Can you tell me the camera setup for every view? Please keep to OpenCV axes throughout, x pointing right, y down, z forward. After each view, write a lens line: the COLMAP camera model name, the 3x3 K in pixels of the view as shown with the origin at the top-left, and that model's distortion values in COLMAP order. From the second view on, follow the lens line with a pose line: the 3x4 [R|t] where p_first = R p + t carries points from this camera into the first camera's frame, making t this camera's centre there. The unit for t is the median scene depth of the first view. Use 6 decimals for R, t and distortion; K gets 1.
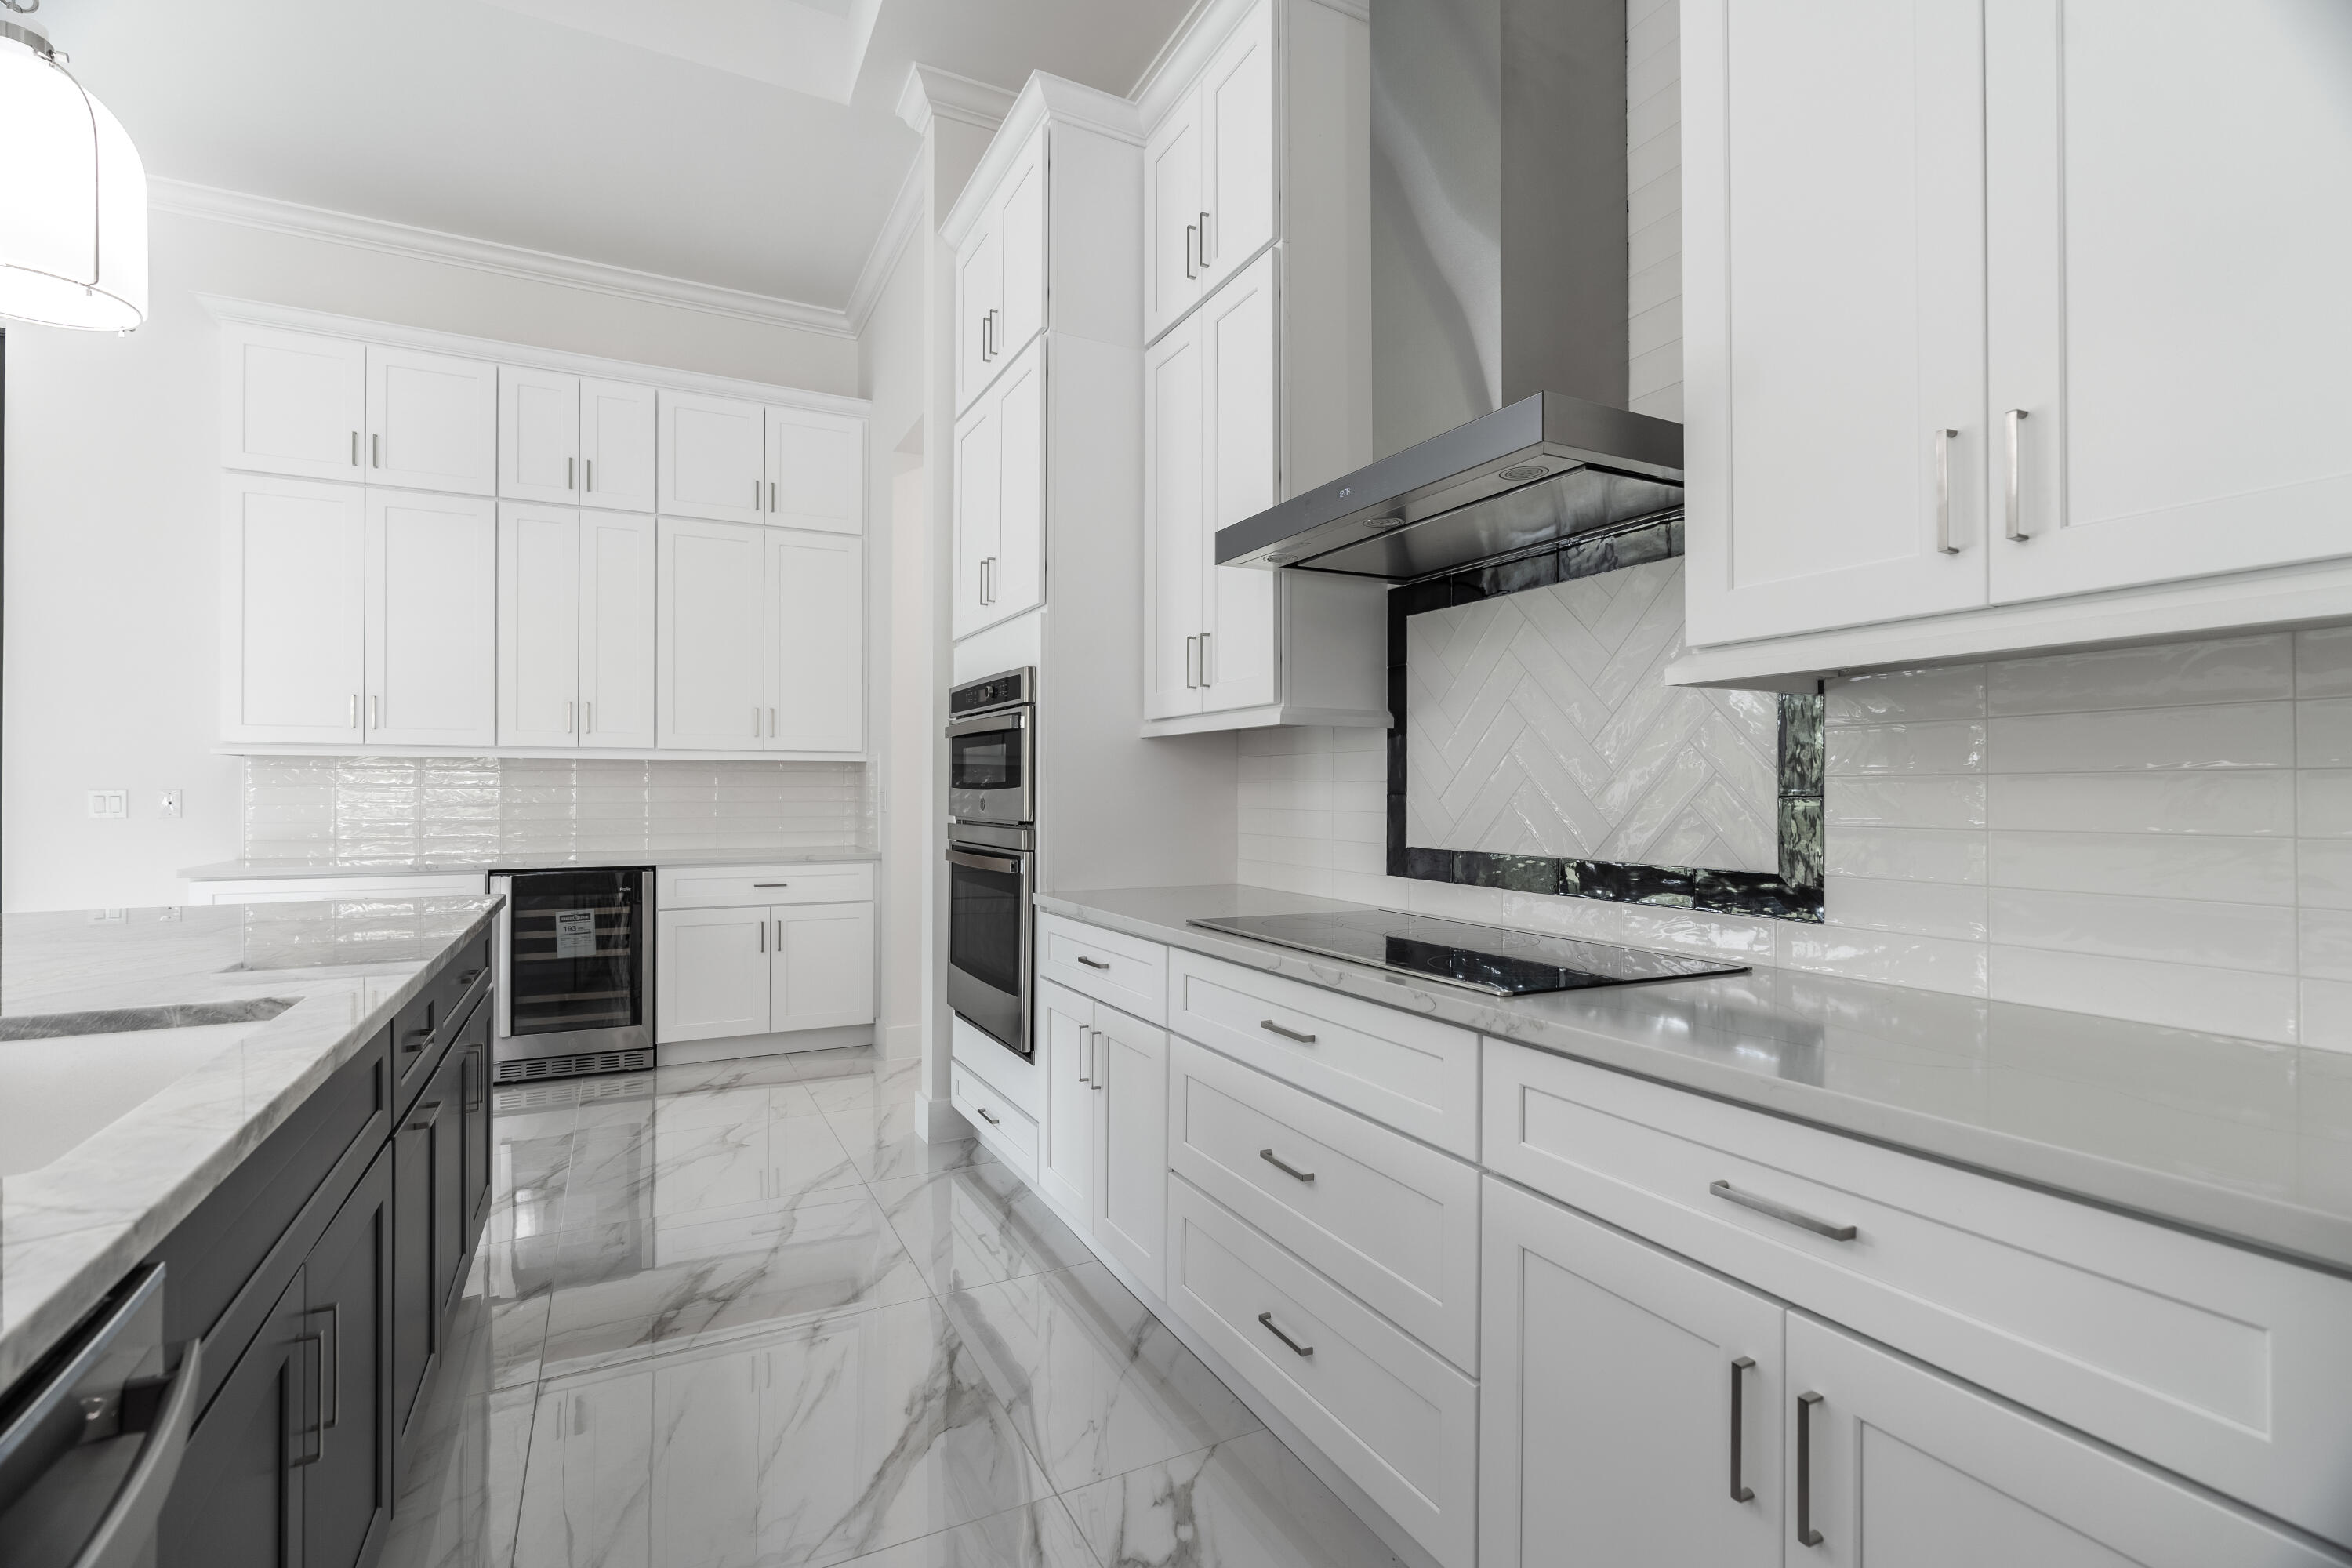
lens RADIAL K [[1070.3, 0, 1179.9], [0, 1070.3, 785.7], [0, 0, 1]] dist [-0.005691, 0.000786]
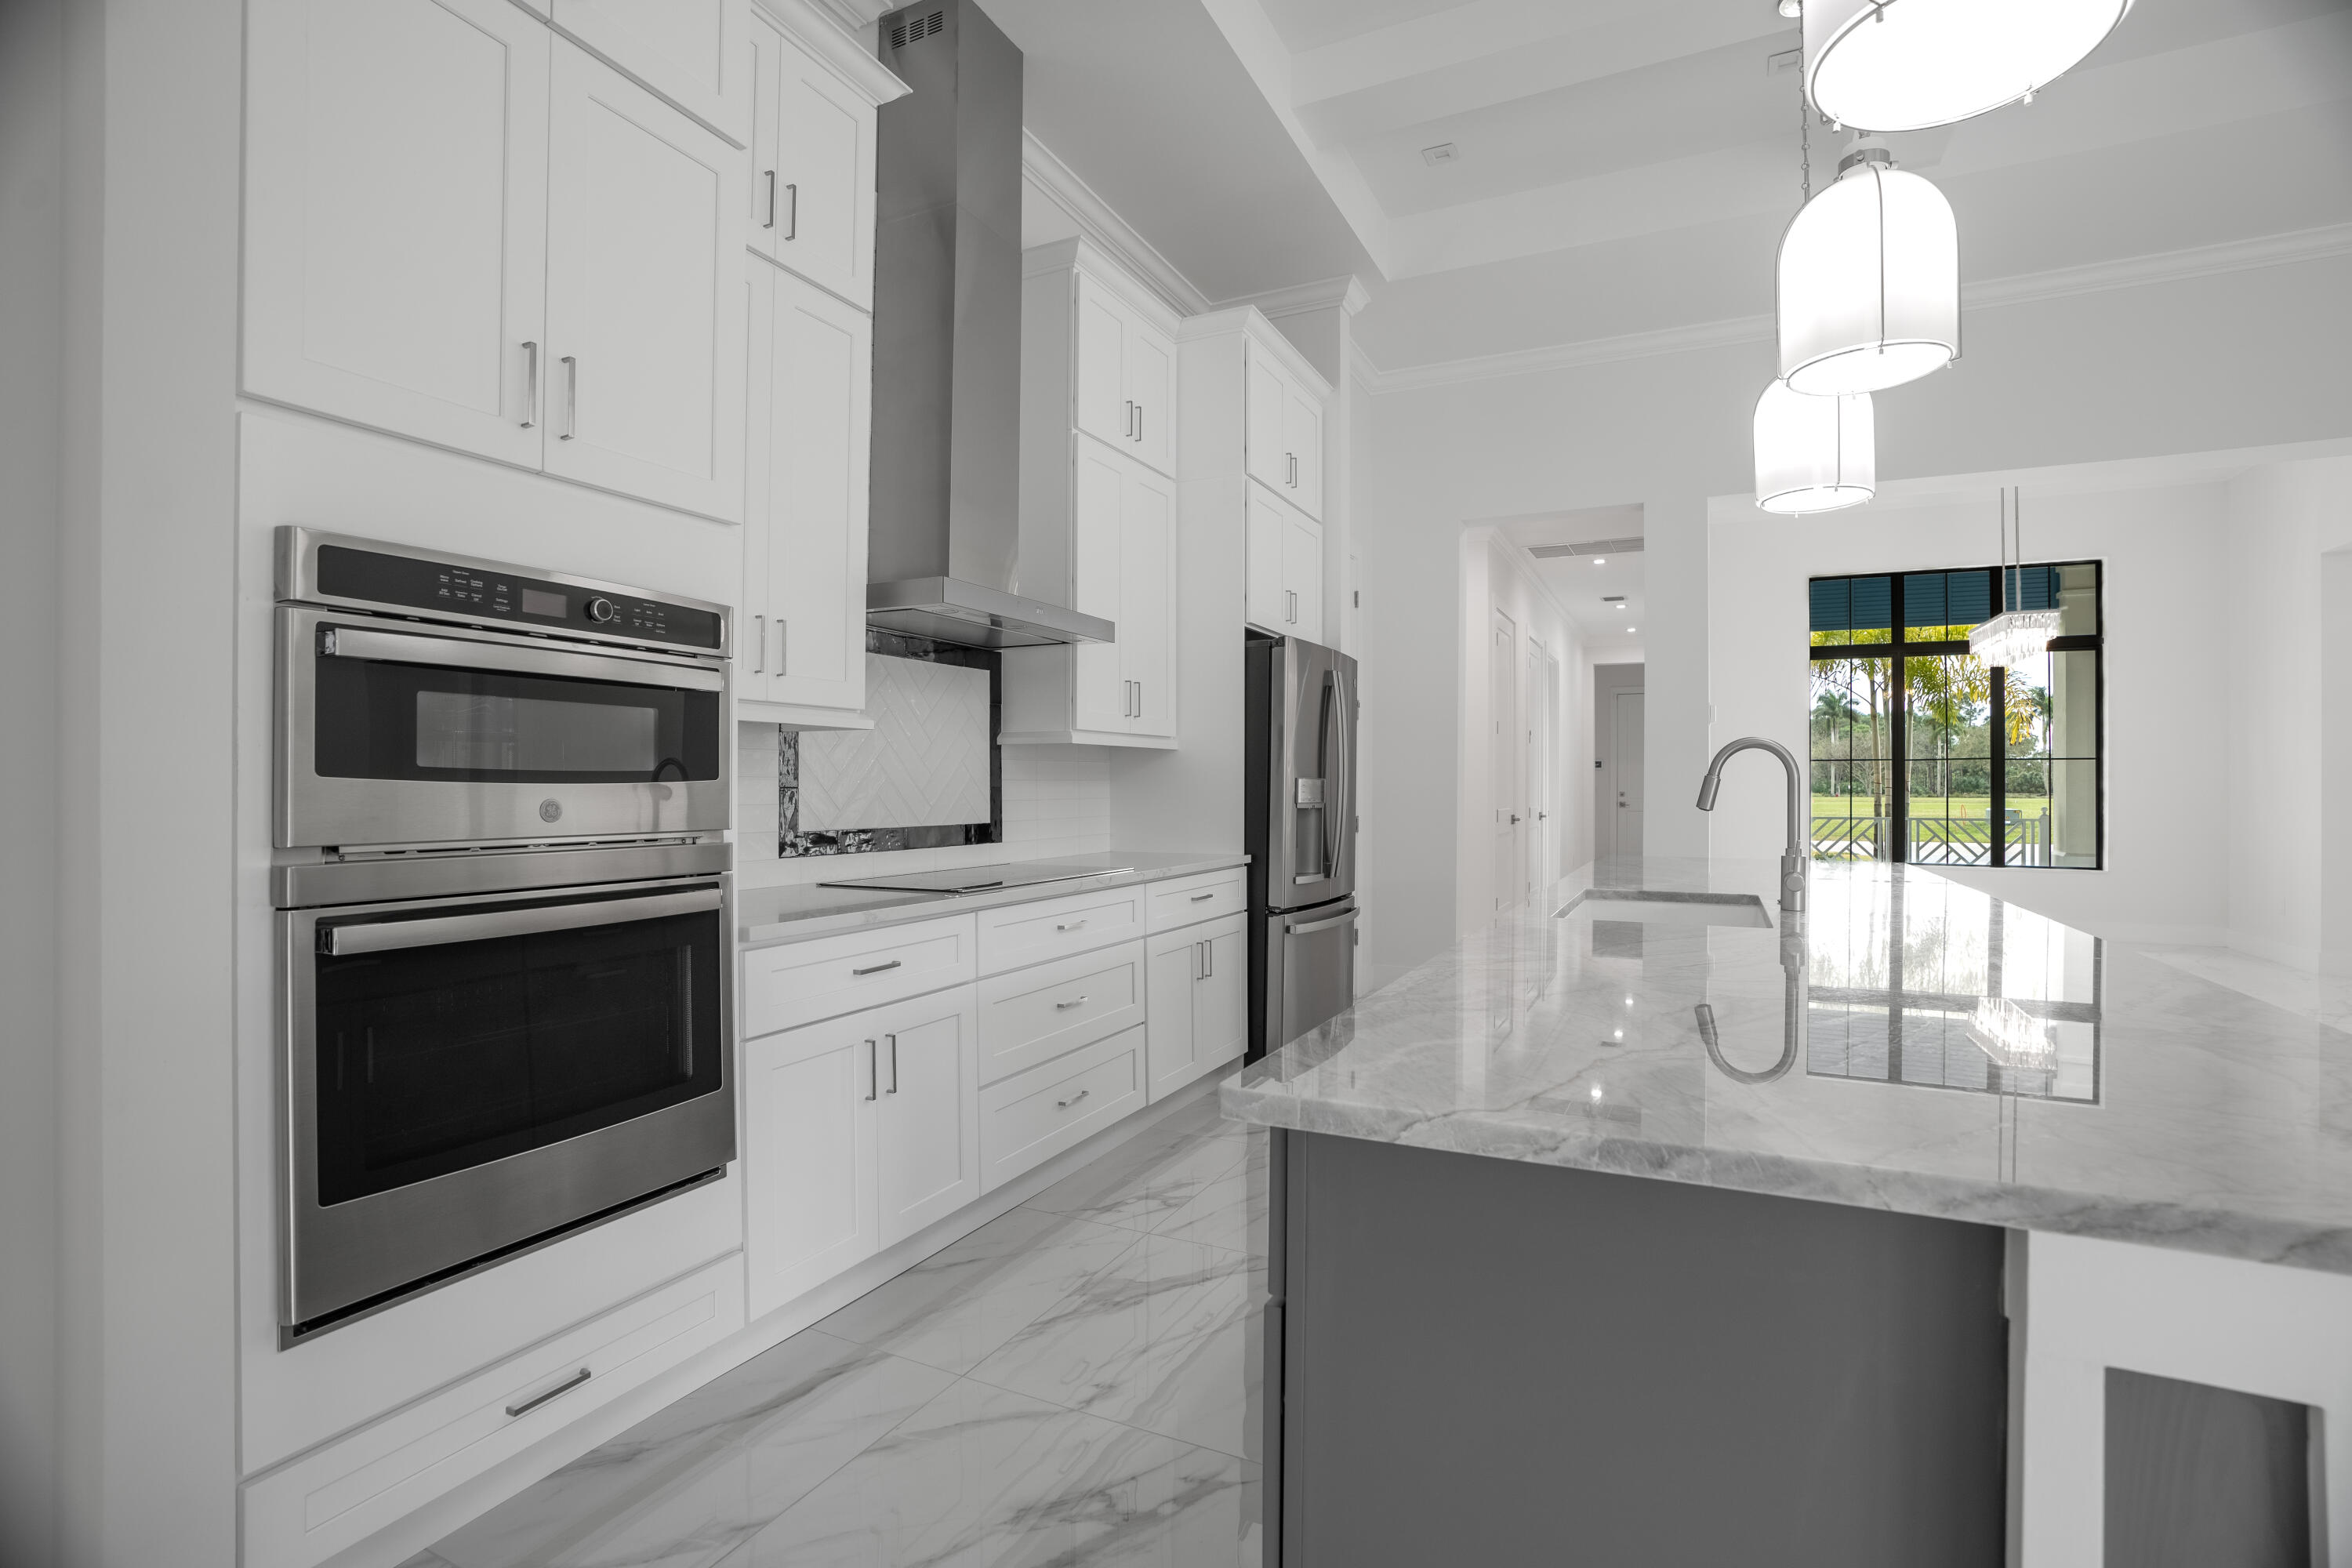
lens RADIAL K [[1097.6, 0, 1182.5], [0, 1097.6, 780.6], [0, 0, 1]] dist [-0.039092, 0.000670]
pose [[-0.599735, 0.002022, 0.800196, -0.611449], [-0.007493, 0.999939, -0.008143, 0.002849], [-0.800164, -0.010880, -0.599683, 0.821505]]
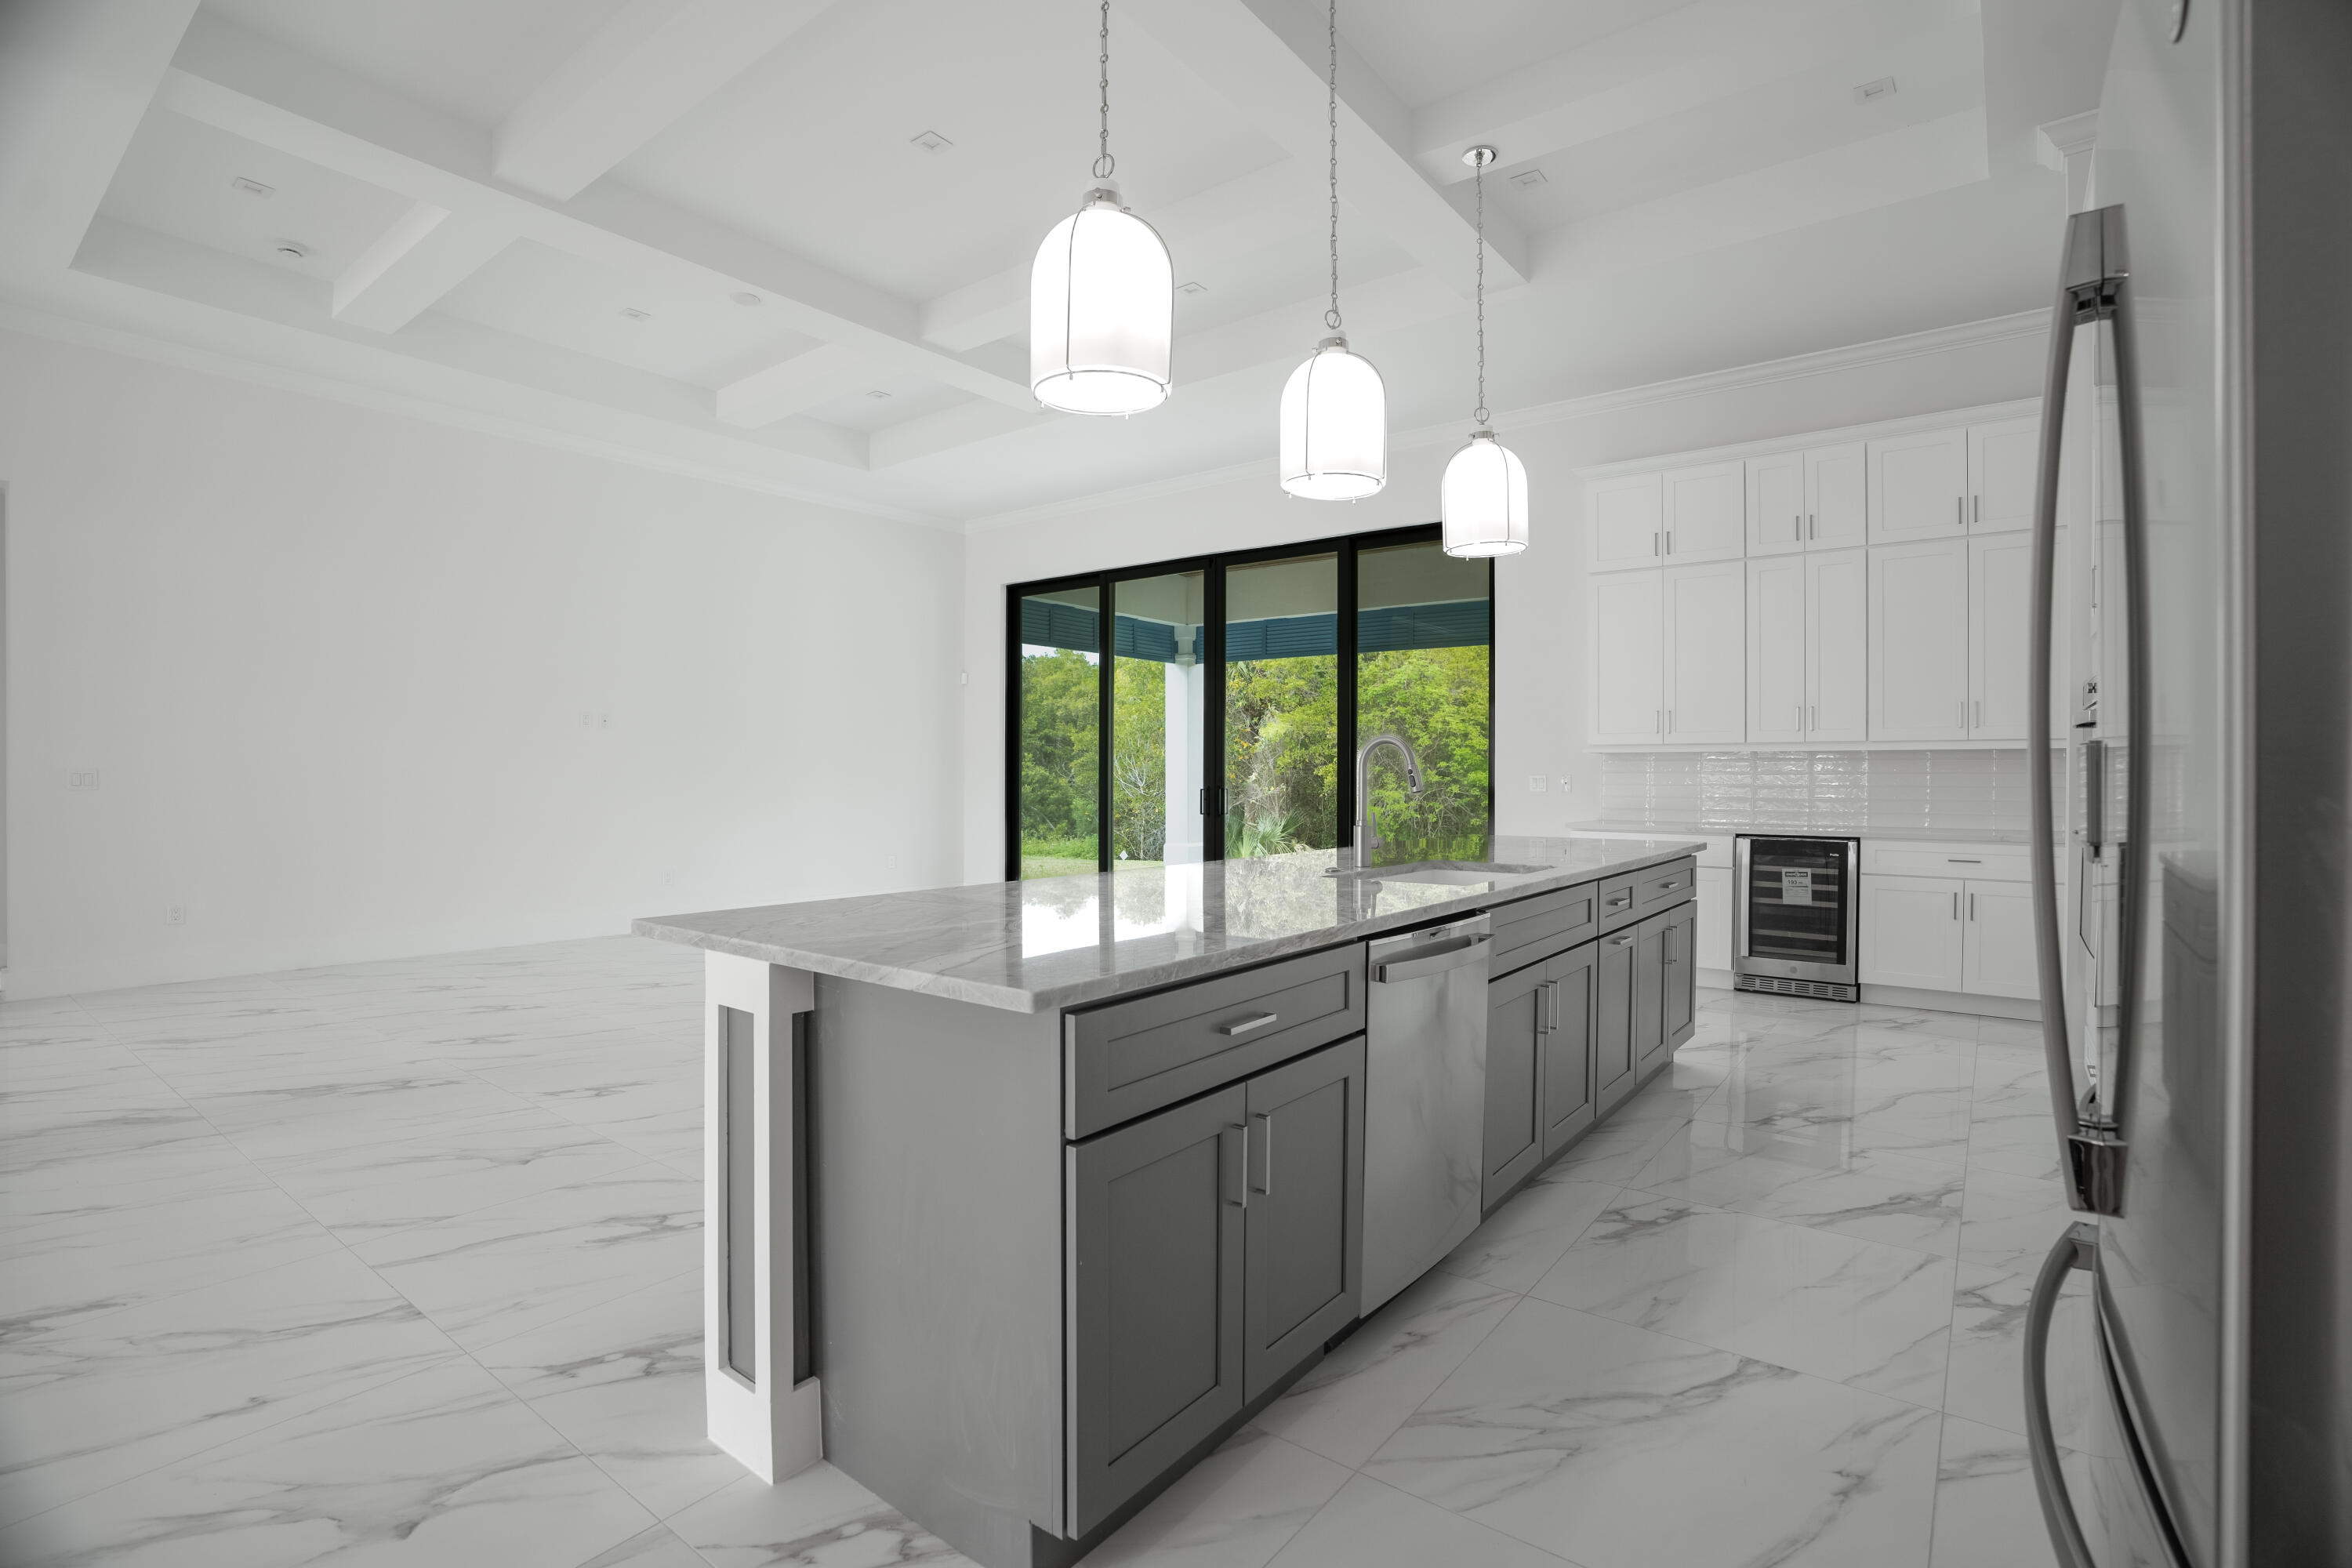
lens RADIAL K [[1104.2, 0, 1180.9], [0, 1104.2, 782.9], [0, 0, 1]] dist [-0.070205, 0.028123]
pose [[0.425513, 0.007259, -0.904923, 0.316275], [0.002208, 0.999957, 0.009060, -0.000713], [0.904949, -0.005853, 0.425479, -0.243719]]
